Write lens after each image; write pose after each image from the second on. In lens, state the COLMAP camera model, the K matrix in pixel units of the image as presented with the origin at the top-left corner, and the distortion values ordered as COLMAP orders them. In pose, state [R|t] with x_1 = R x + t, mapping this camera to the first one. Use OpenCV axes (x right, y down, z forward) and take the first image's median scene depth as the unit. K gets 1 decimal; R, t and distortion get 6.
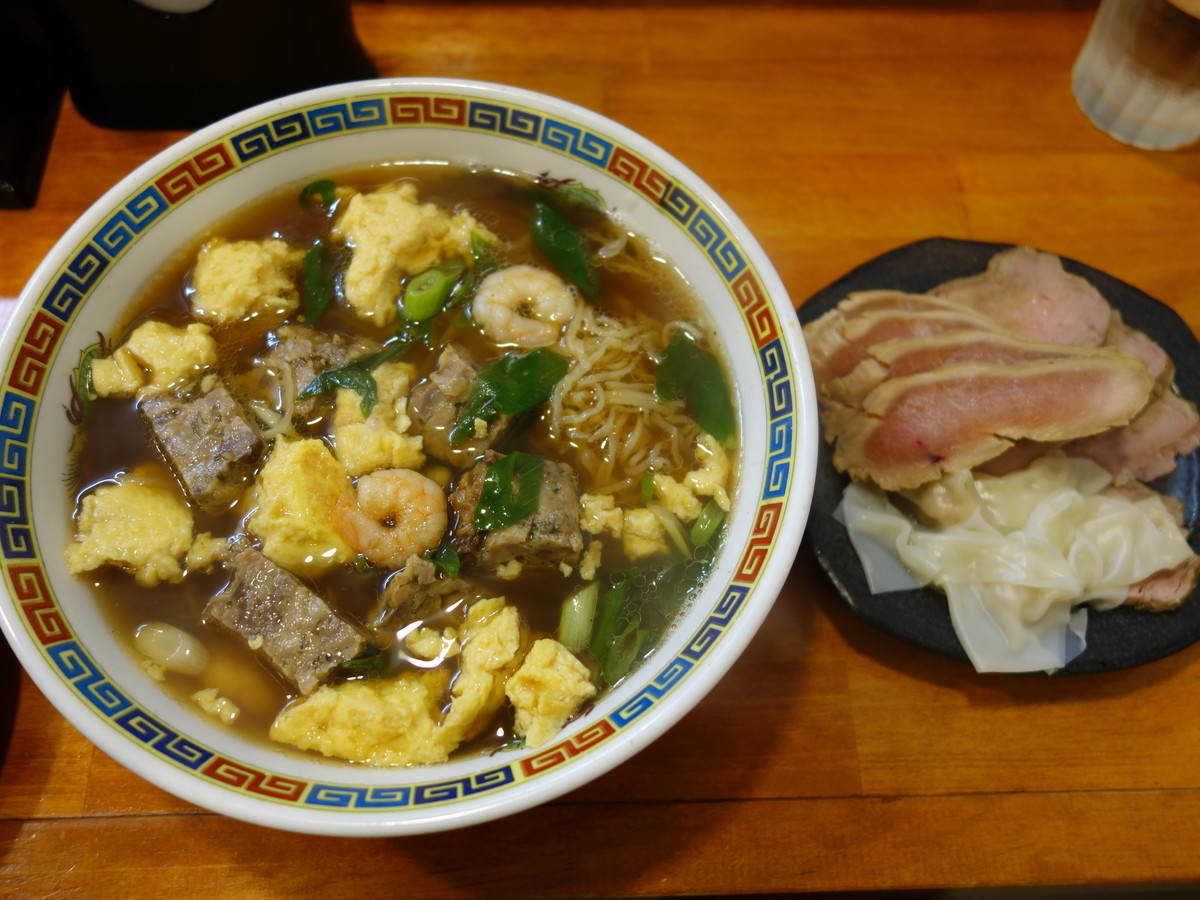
lens RADIAL K [[1053.6, 0, 604.2], [0, 1053.6, 455.7], [0, 0, 1]] dist [0.024667, -0.011370]
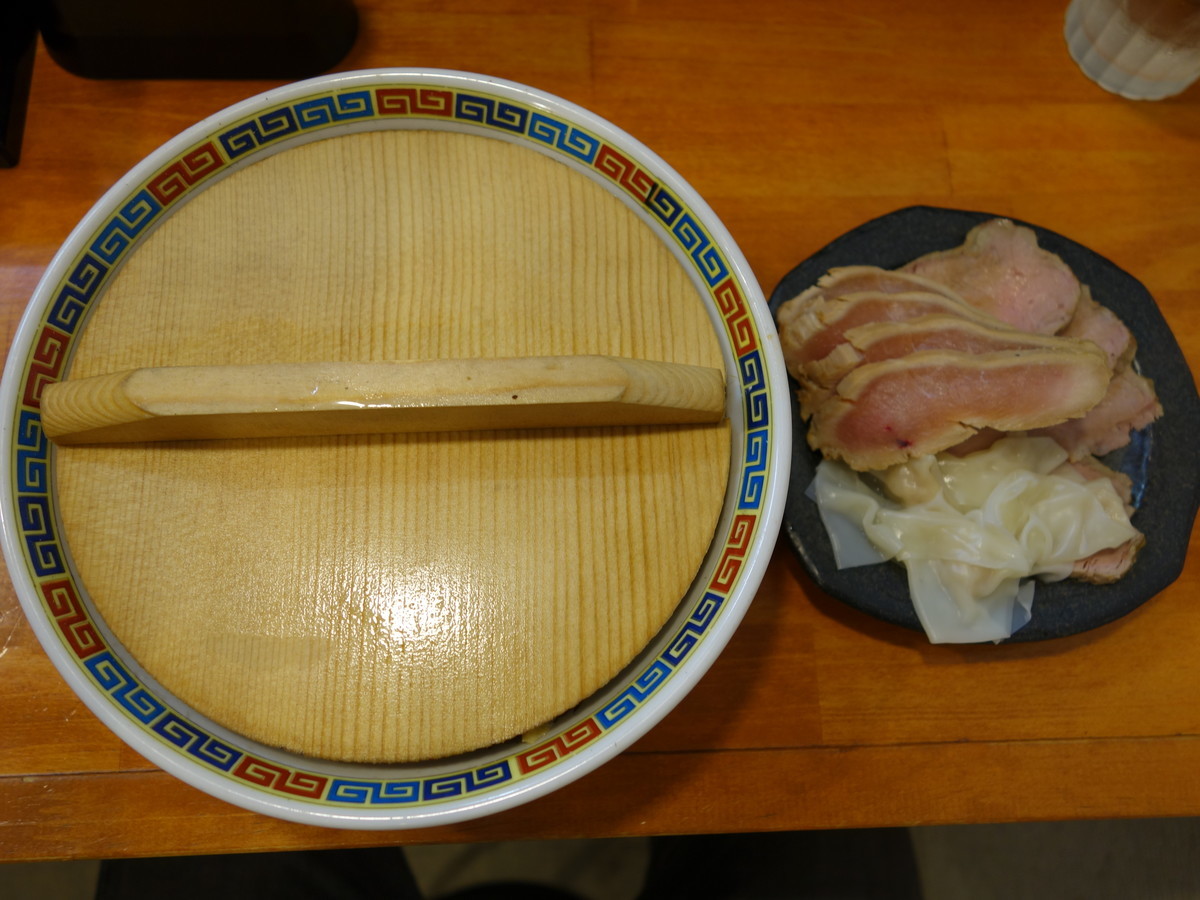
lens RADIAL K [[1053.6, 0, 604.0], [0, 1053.6, 456.0], [0, 0, 1]] dist [0.024667, -0.011370]
pose [[0.999885, 0.000165, 0.015146, -0.002820], [-0.002624, 0.986705, 0.162500, -0.165807], [-0.014918, -0.162521, 0.986592, -0.045556]]
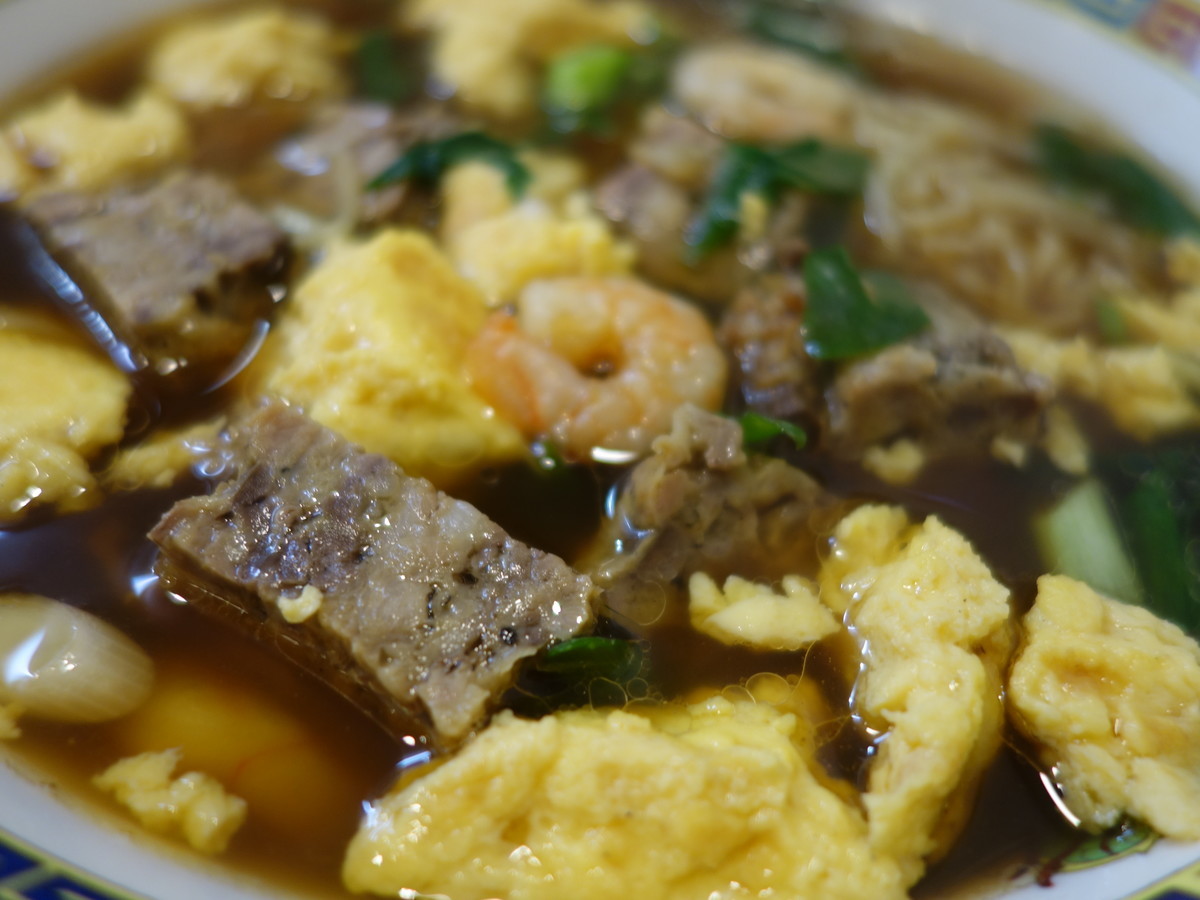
lens RADIAL K [[1053.6, 0, 603.3], [0, 1053.6, 450.8], [0, 0, 1]] dist [0.024667, -0.011370]
pose [[0.995538, -0.044404, 0.083261, -0.214031], [0.068524, 0.946822, -0.314375, 0.205051], [-0.064874, 0.318678, 0.945640, 0.538969]]
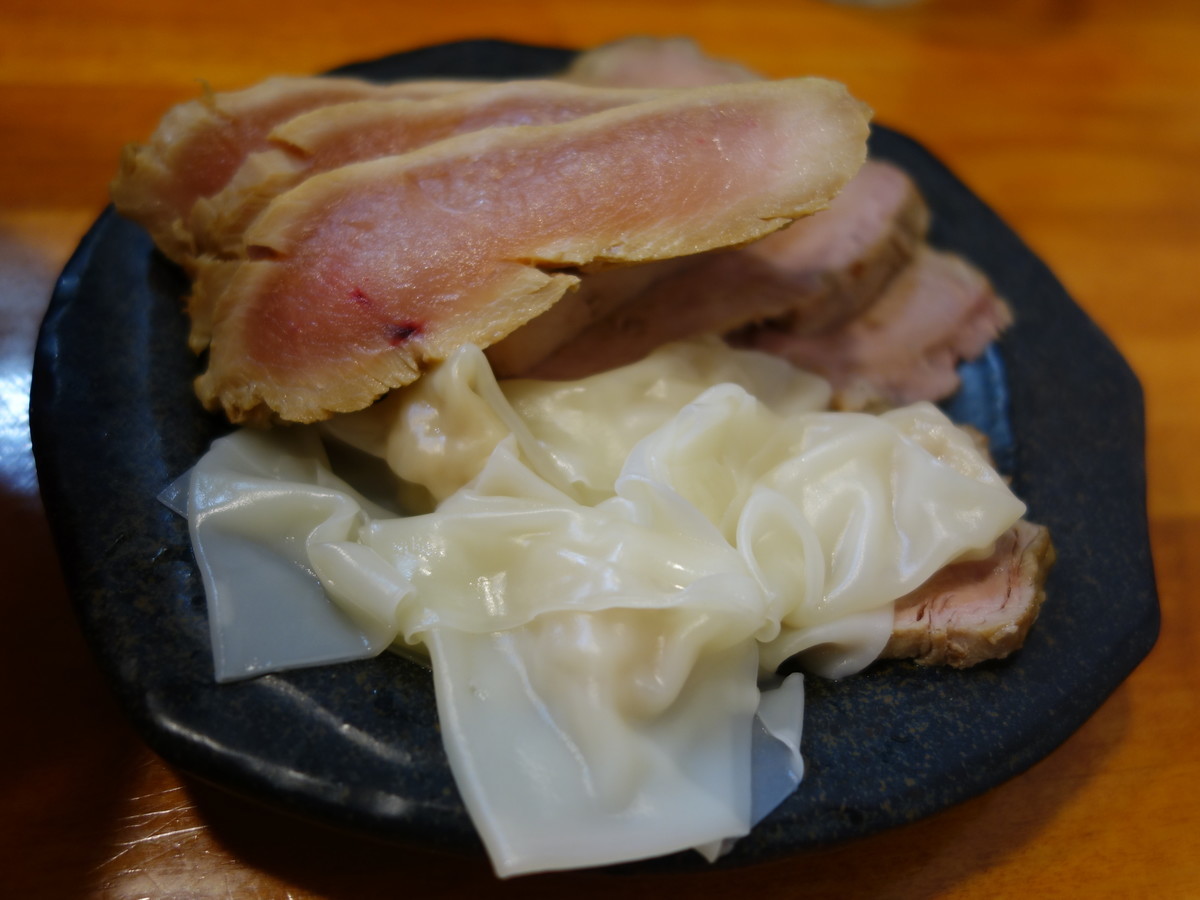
lens RADIAL K [[1053.6, 0, 596.4], [0, 1053.6, 449.3], [0, 0, 1]] dist [0.024667, -0.011370]
pose [[0.985896, -0.049472, 0.159878, 0.340376], [0.085755, 0.969701, -0.228750, 0.154497], [-0.143717, 0.239234, 0.960267, 0.650063]]
